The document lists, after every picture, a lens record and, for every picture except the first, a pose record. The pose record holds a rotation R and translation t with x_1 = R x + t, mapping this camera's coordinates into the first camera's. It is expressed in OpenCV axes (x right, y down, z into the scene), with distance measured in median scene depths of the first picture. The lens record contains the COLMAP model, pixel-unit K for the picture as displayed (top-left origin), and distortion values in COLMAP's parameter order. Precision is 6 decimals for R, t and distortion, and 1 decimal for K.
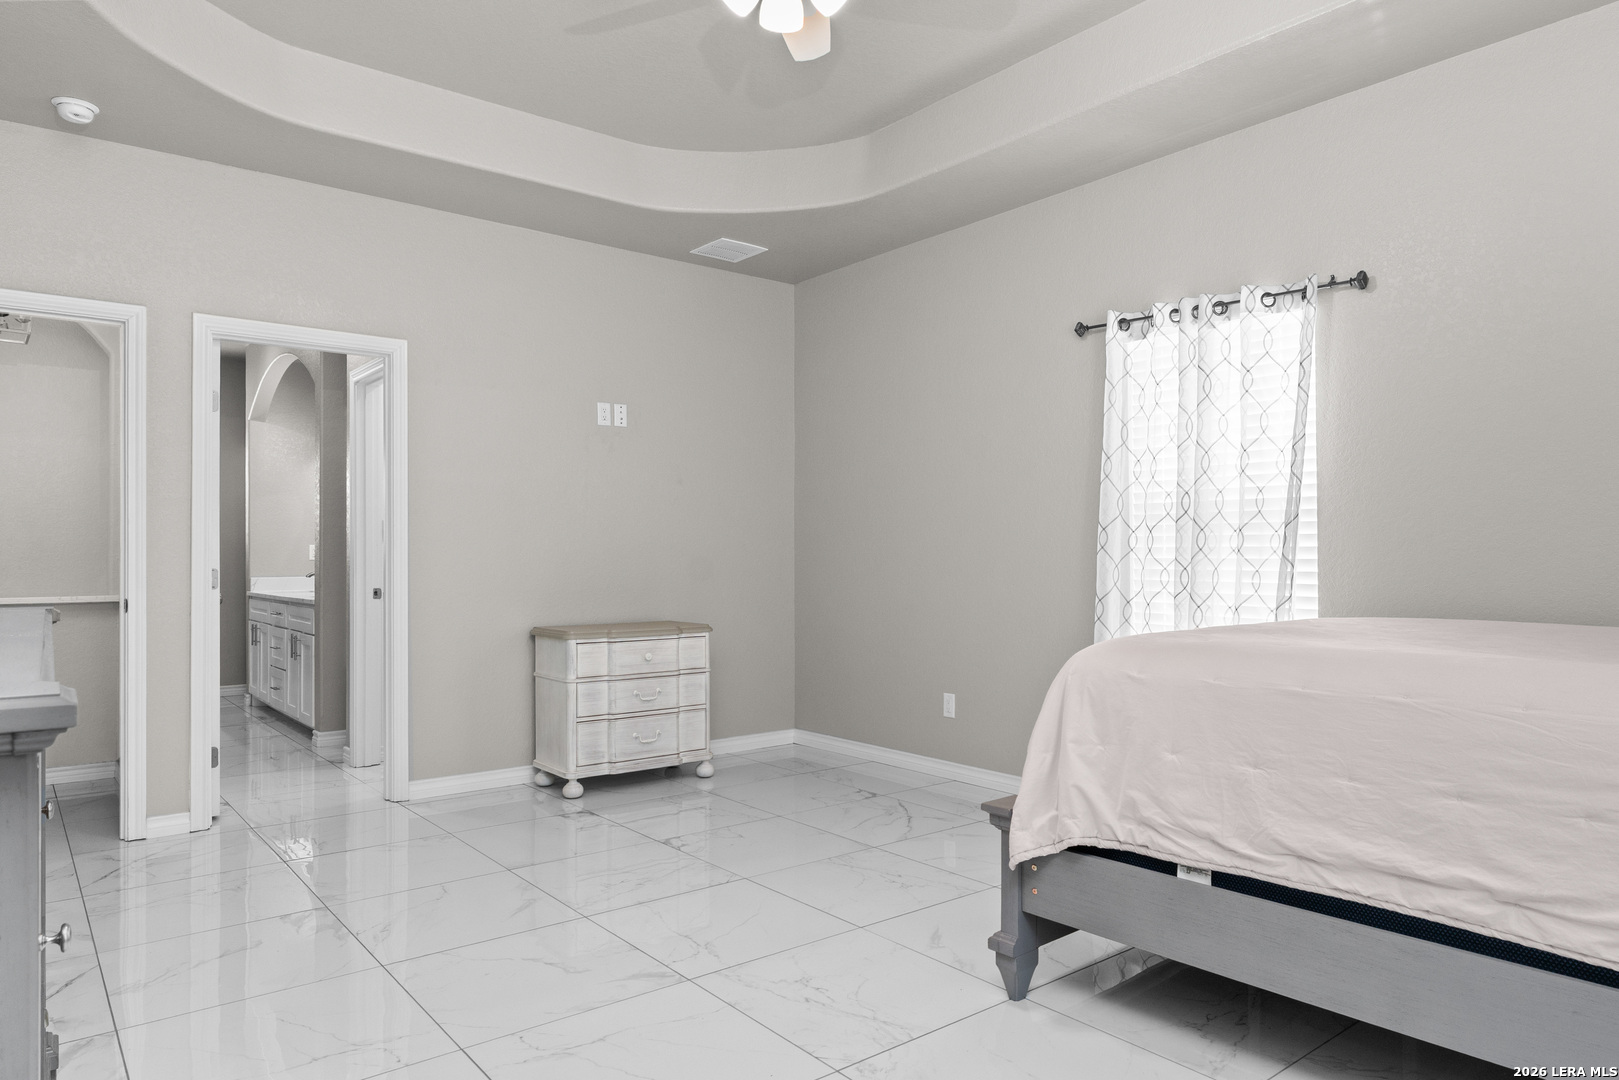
lens RADIAL K [[1012.2, 0, 805.4], [0, 1012.2, 545.2], [0, 0, 1]] dist [-0.000534, -0.000700]
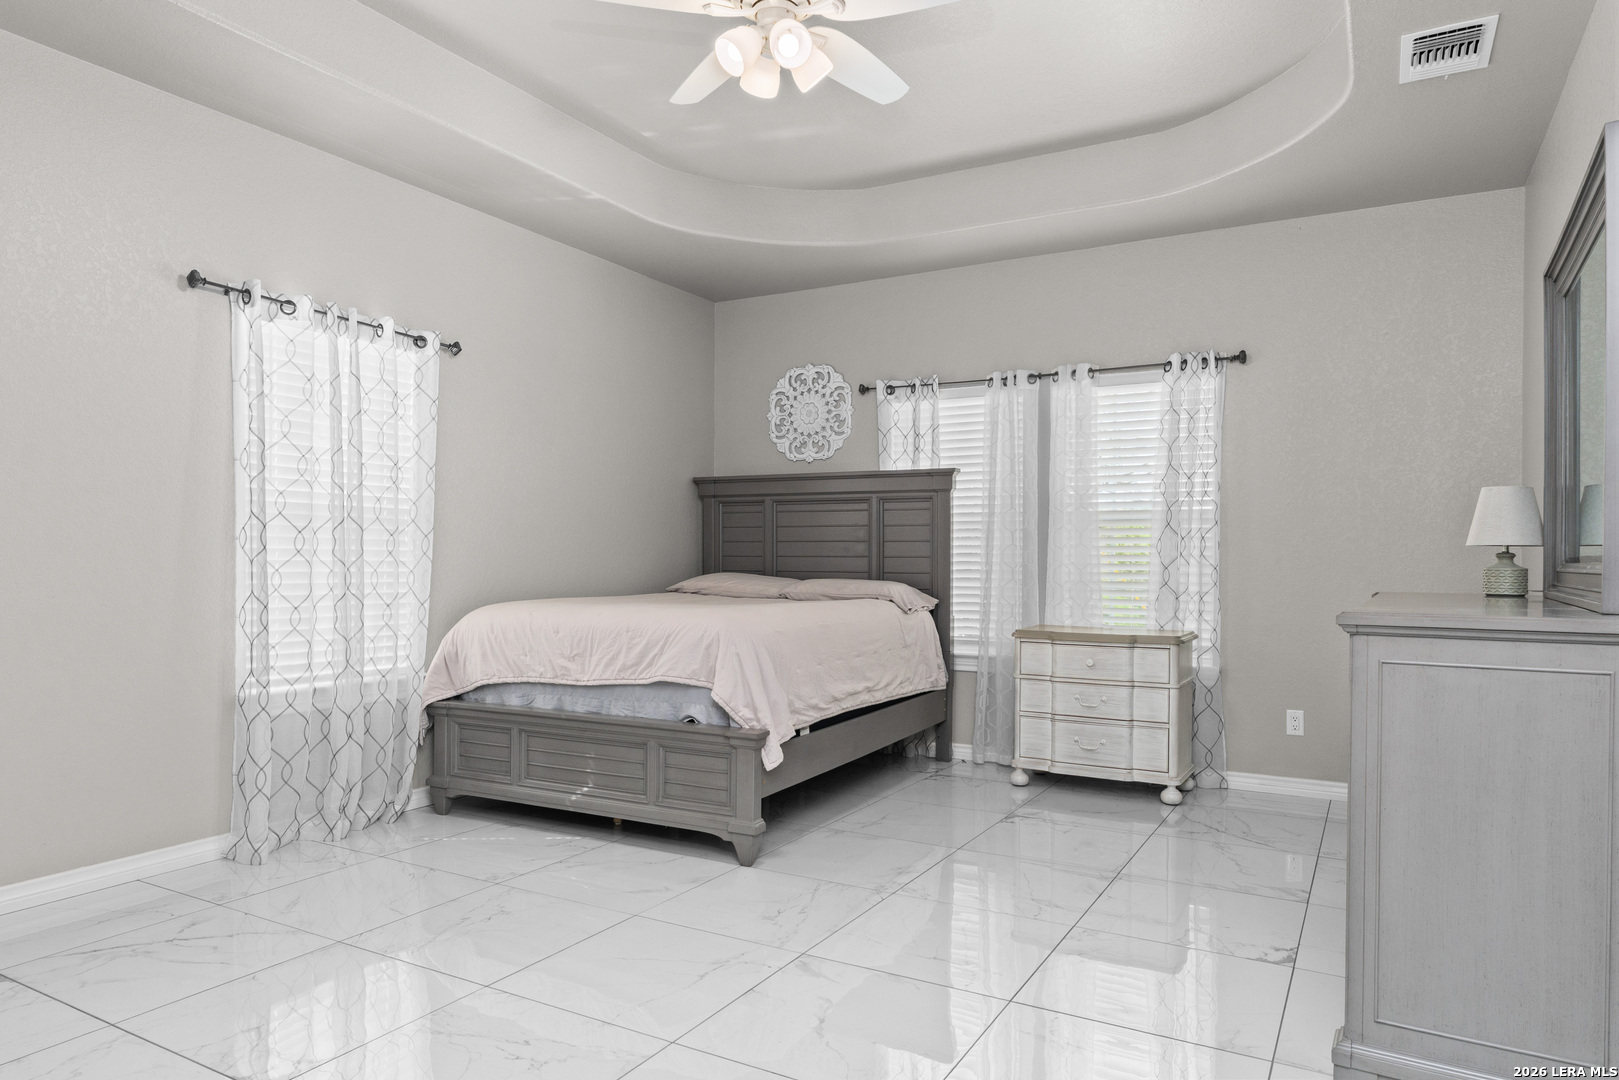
lens RADIAL K [[996.5, 0, 804.4], [0, 996.5, 571.1], [0, 0, 1]] dist [-0.000816, -0.000104]
pose [[-0.361988, -0.010691, 0.932121, -0.940173], [-0.013165, 0.999893, 0.006356, 0.014837], [-0.932090, -0.009971, -0.362090, 1.189247]]
